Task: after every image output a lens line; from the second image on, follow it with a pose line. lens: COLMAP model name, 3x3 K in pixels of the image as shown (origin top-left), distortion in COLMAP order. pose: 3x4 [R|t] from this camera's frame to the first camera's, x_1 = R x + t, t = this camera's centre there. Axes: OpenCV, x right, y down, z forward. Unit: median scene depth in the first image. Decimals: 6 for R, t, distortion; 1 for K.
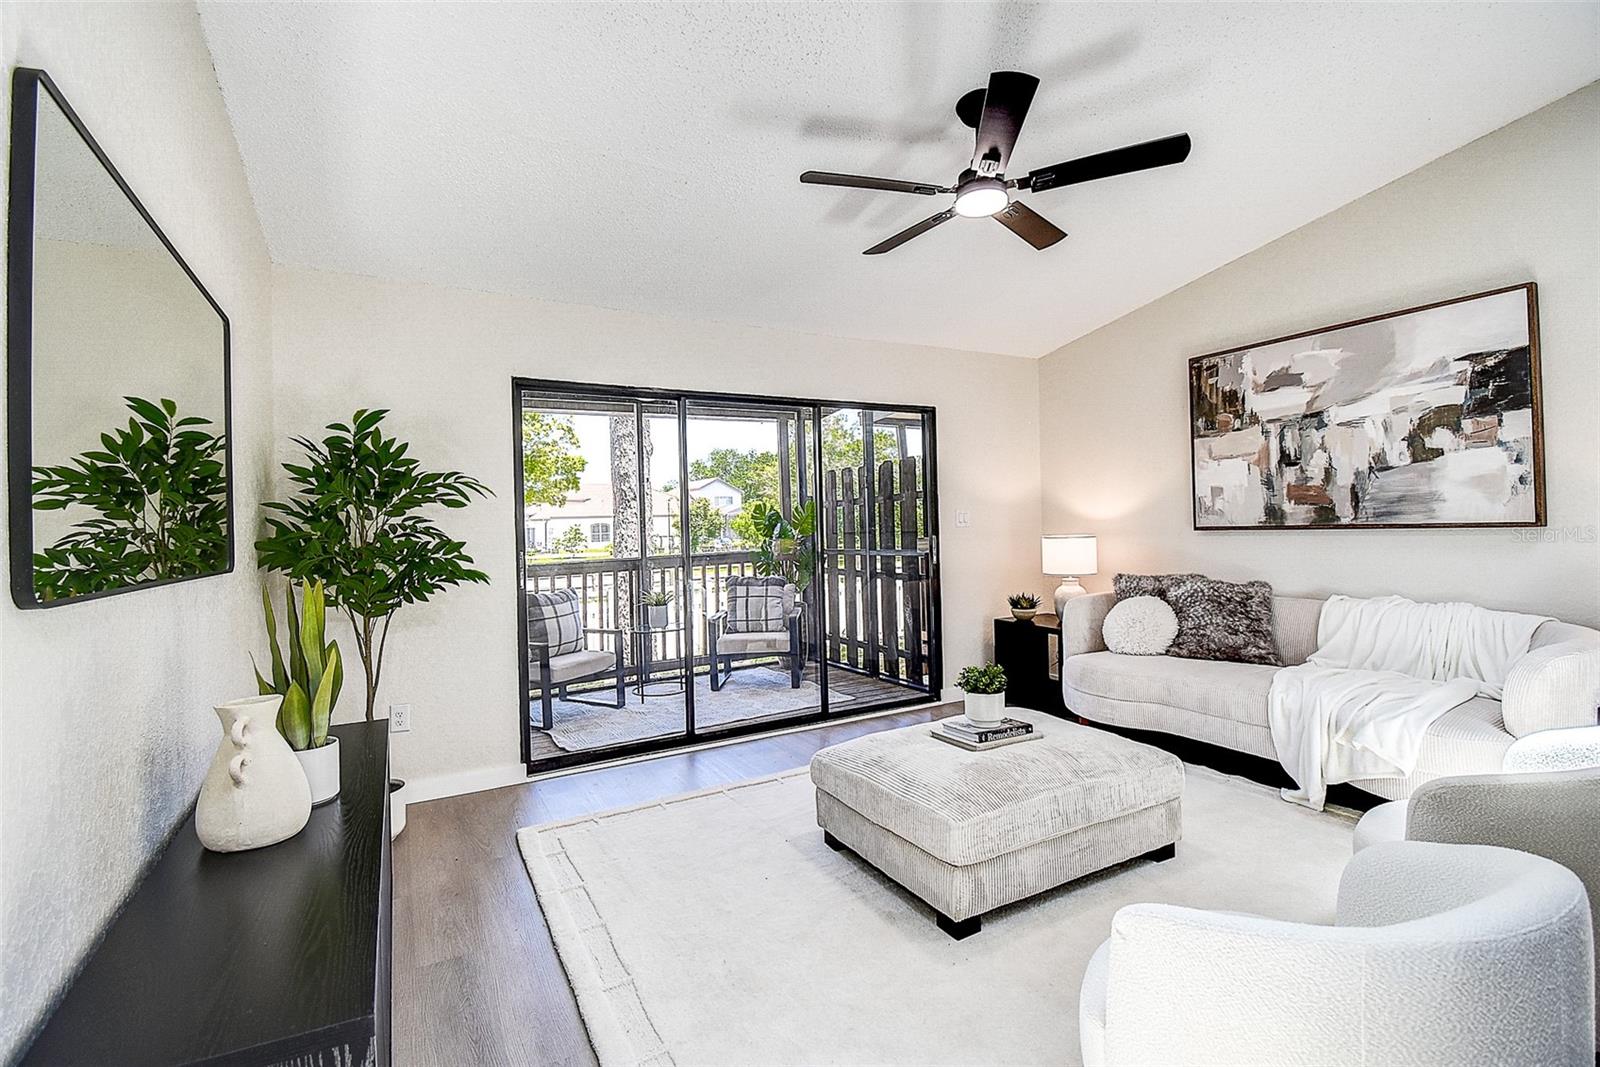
lens RADIAL K [[721.2, 0, 799.9], [0, 721.2, 529.8], [0, 0, 1]] dist [0.022195, -0.028539]
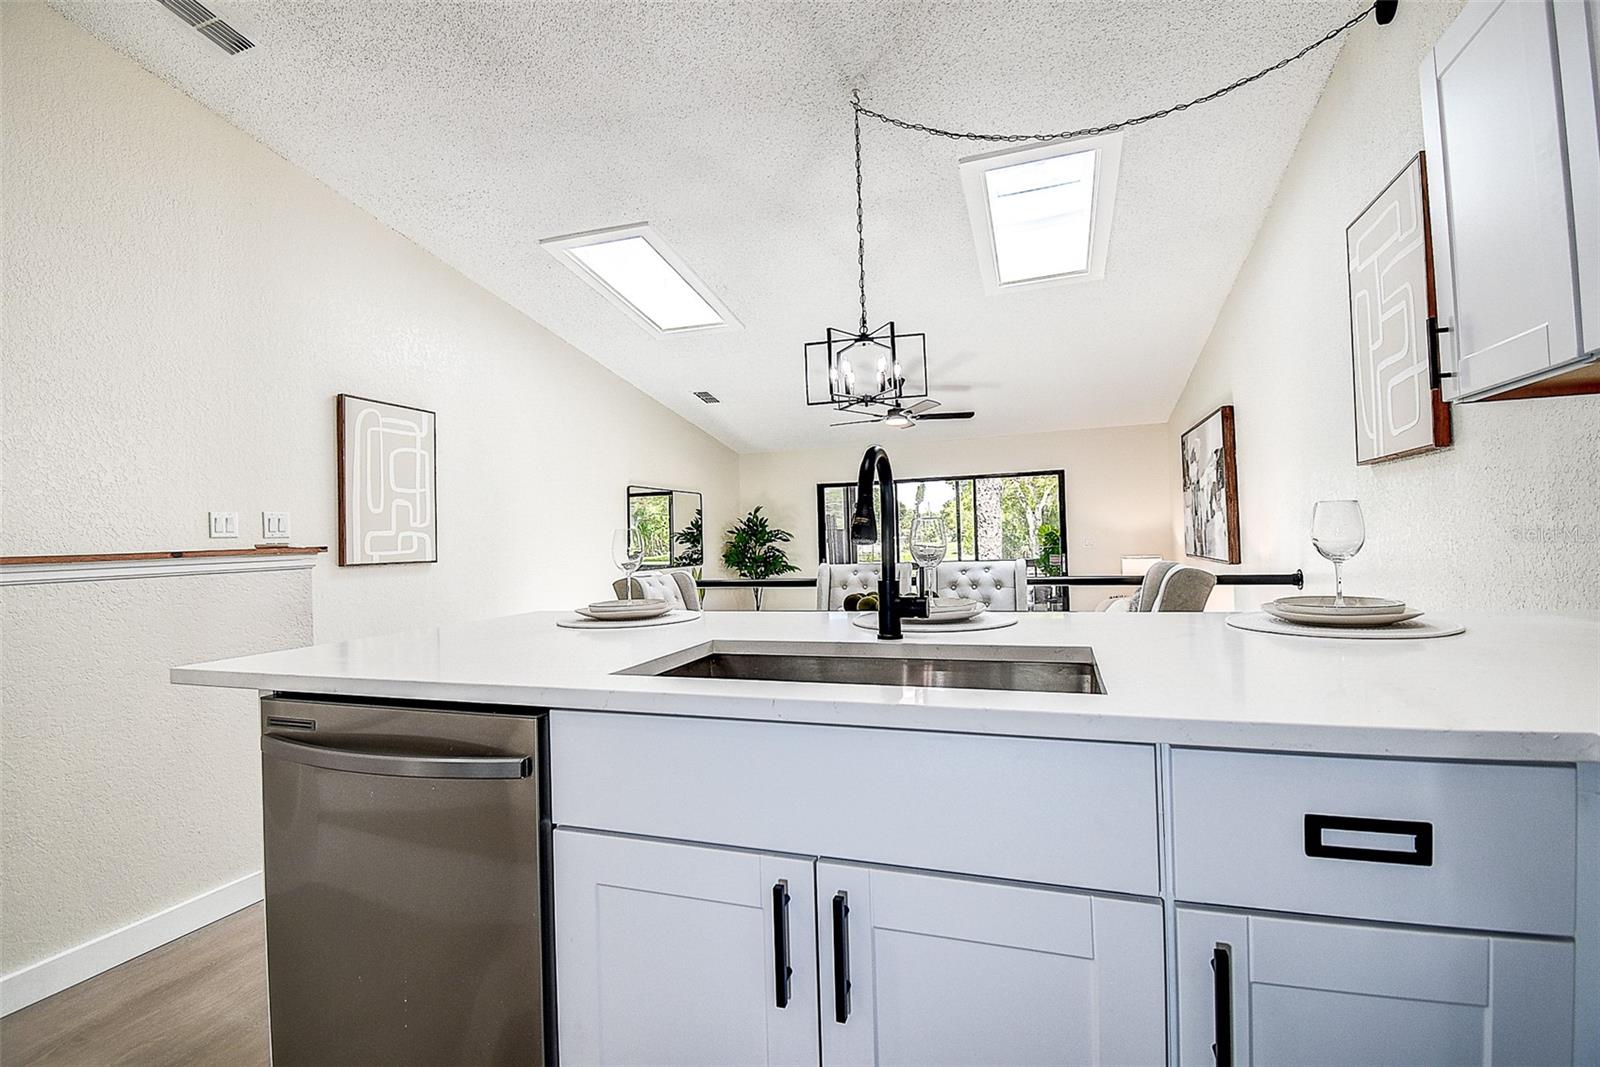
lens RADIAL K [[723.0, 0, 798.6], [0, 723.0, 527.7], [0, 0, 1]] dist [0.024355, -0.029062]
pose [[0.669738, -0.002908, -0.742592, 1.284494], [0.009979, 0.999937, 0.005084, -0.082103], [0.742530, -0.010815, 0.669725, -0.603774]]
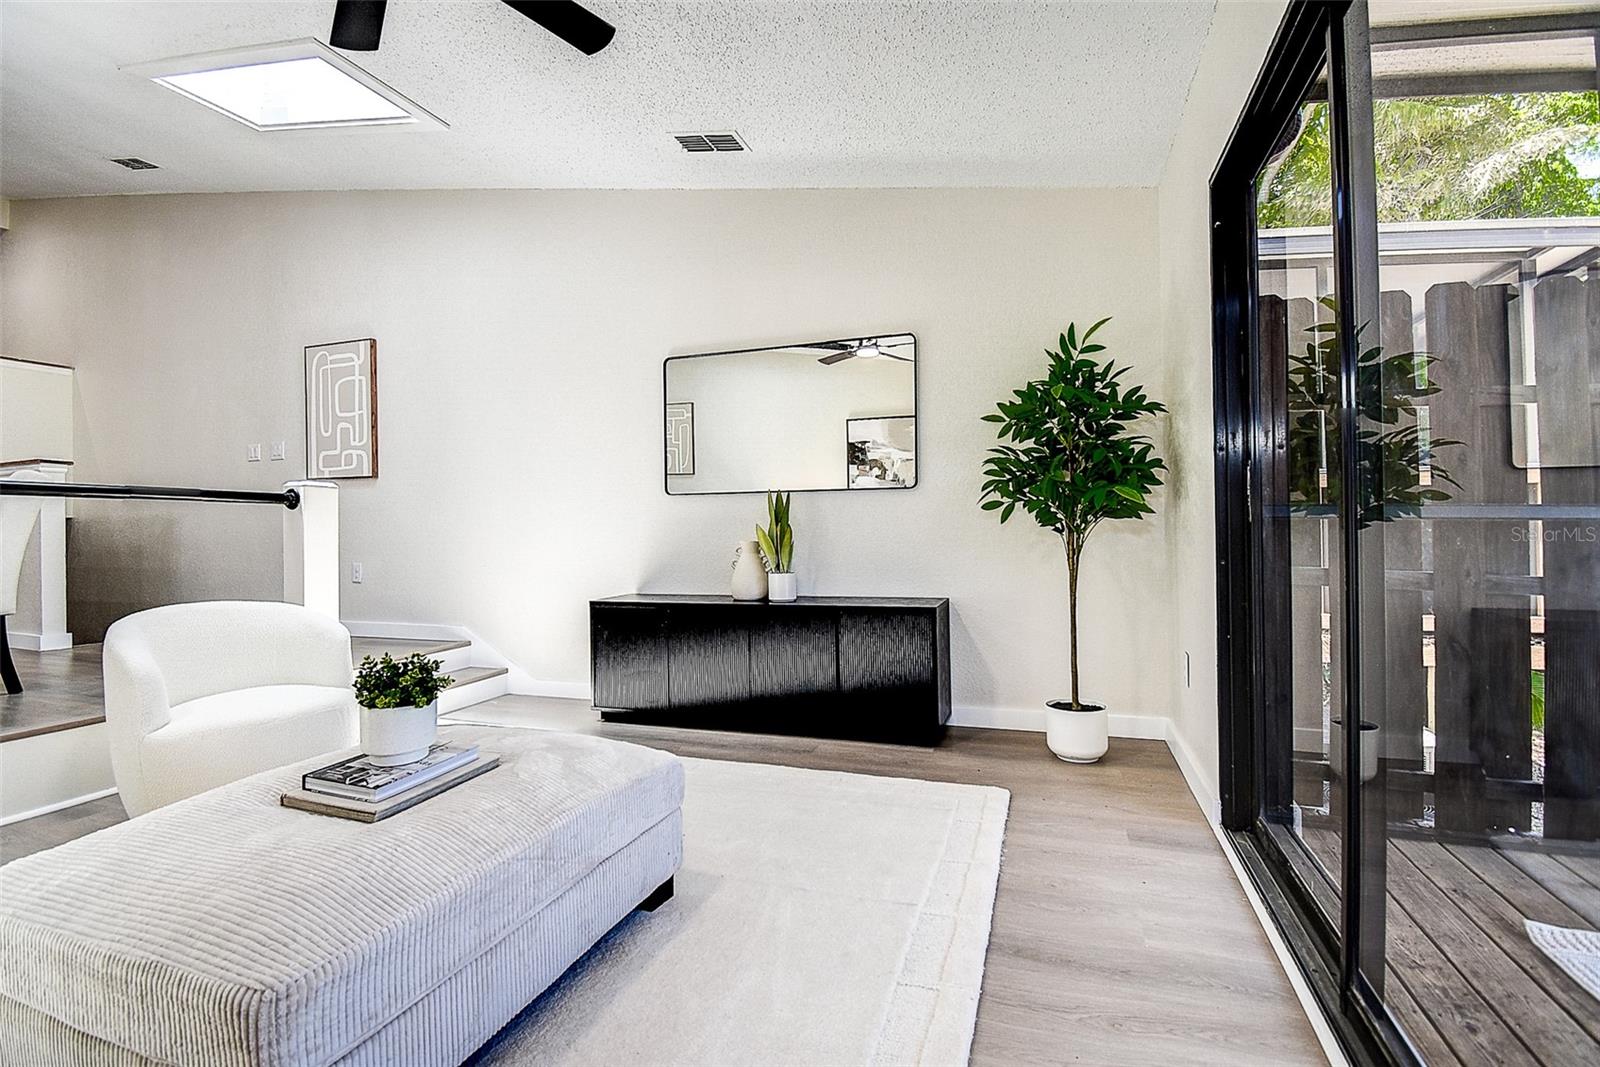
lens RADIAL K [[721.2, 0, 799.9], [0, 721.2, 529.8], [0, 0, 1]] dist [0.022195, -0.028539]
pose [[-0.746401, 0.037184, -0.664457, 0.292465], [0.030835, 0.999298, 0.021285, 0.064281], [0.664781, -0.004602, -0.747024, 1.222930]]
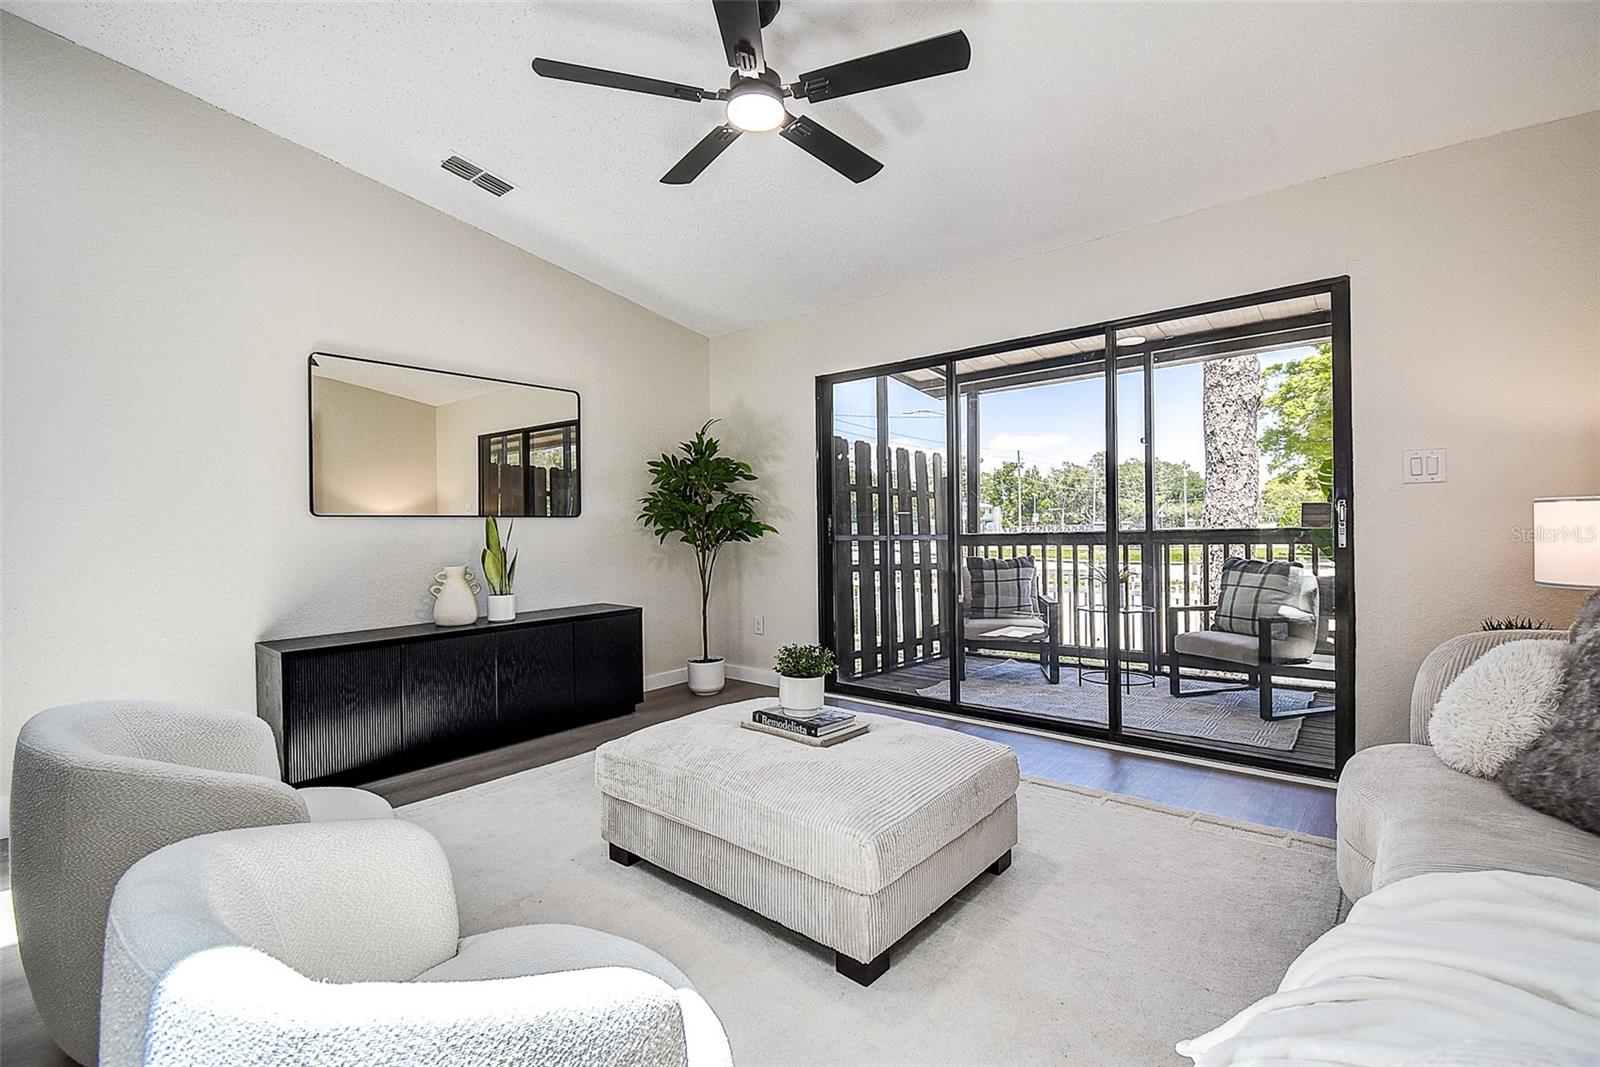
lens RADIAL K [[723.0, 0, 798.6], [0, 723.0, 527.7], [0, 0, 1]] dist [0.024355, -0.029062]
pose [[0.346689, 0.025469, -0.937634, 0.785676], [0.001859, 0.999611, 0.027840, 0.018710], [0.937978, -0.011395, 0.346507, 0.523238]]
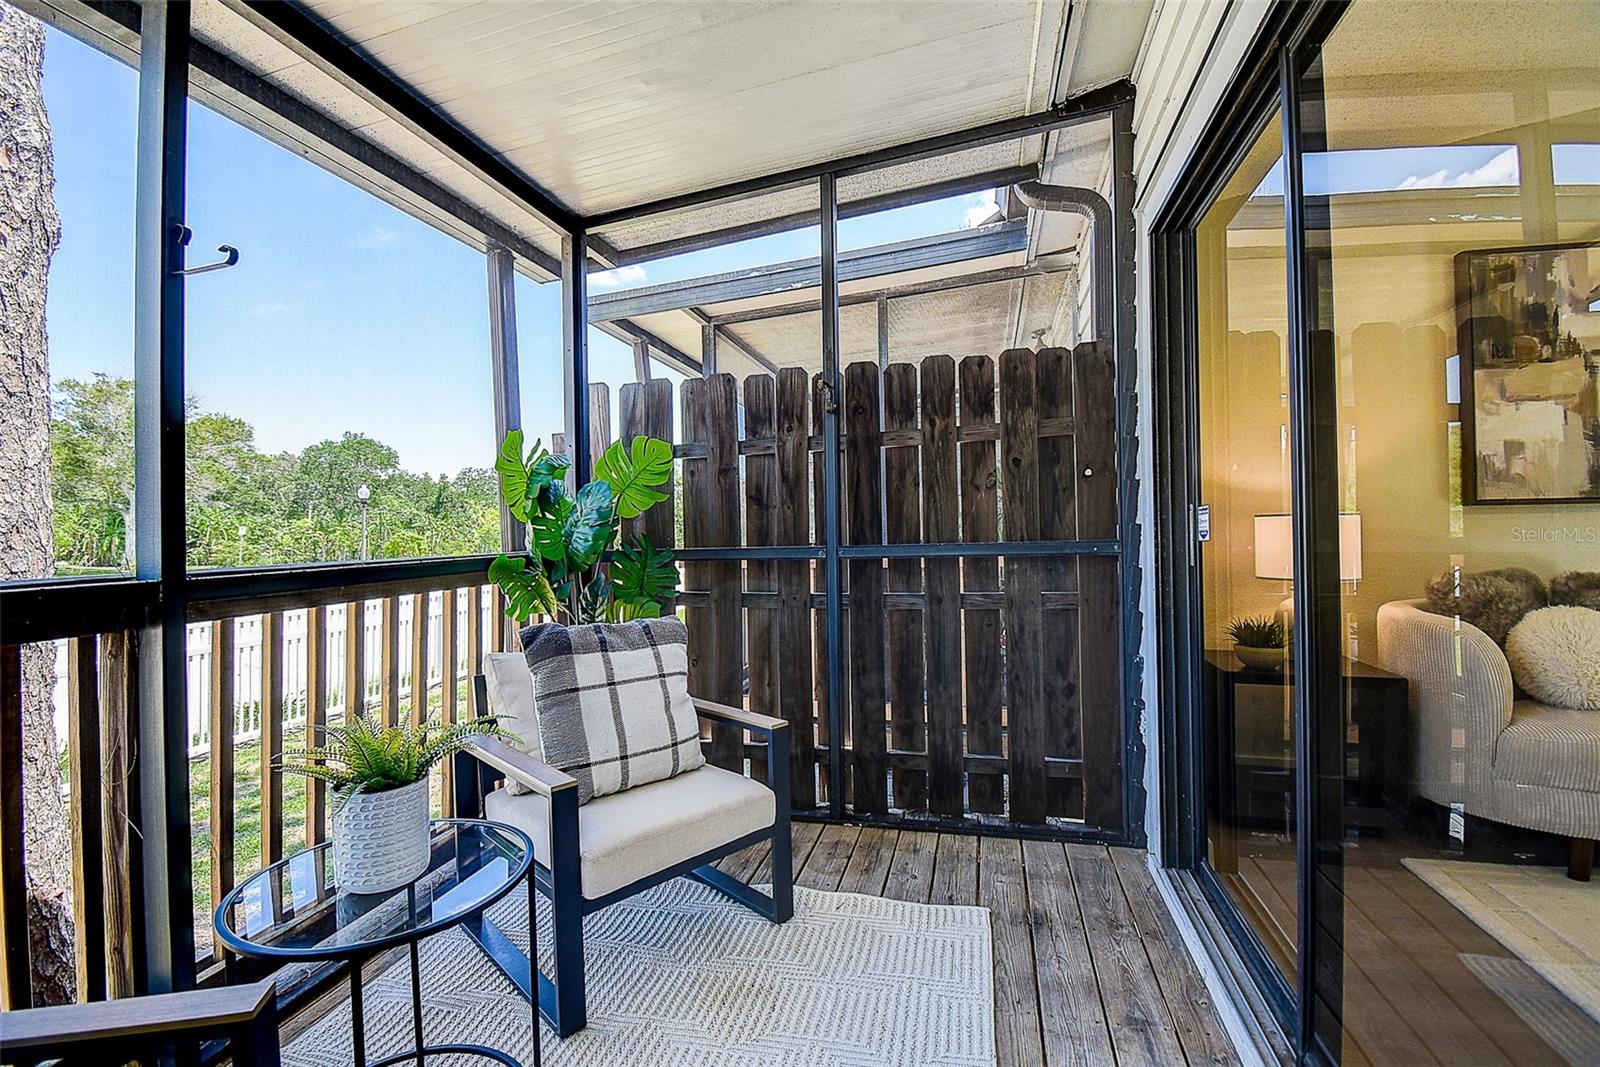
lens RADIAL K [[724.9, 0, 800.4], [0, 724.9, 529.3], [0, 0, 1]] dist [-0.000320, -0.015788]
pose [[0.686375, 0.023160, 0.726879, -0.427327], [-0.002228, 0.999555, -0.029744, 0.052173], [-0.727244, 0.018796, 0.686121, 1.174753]]
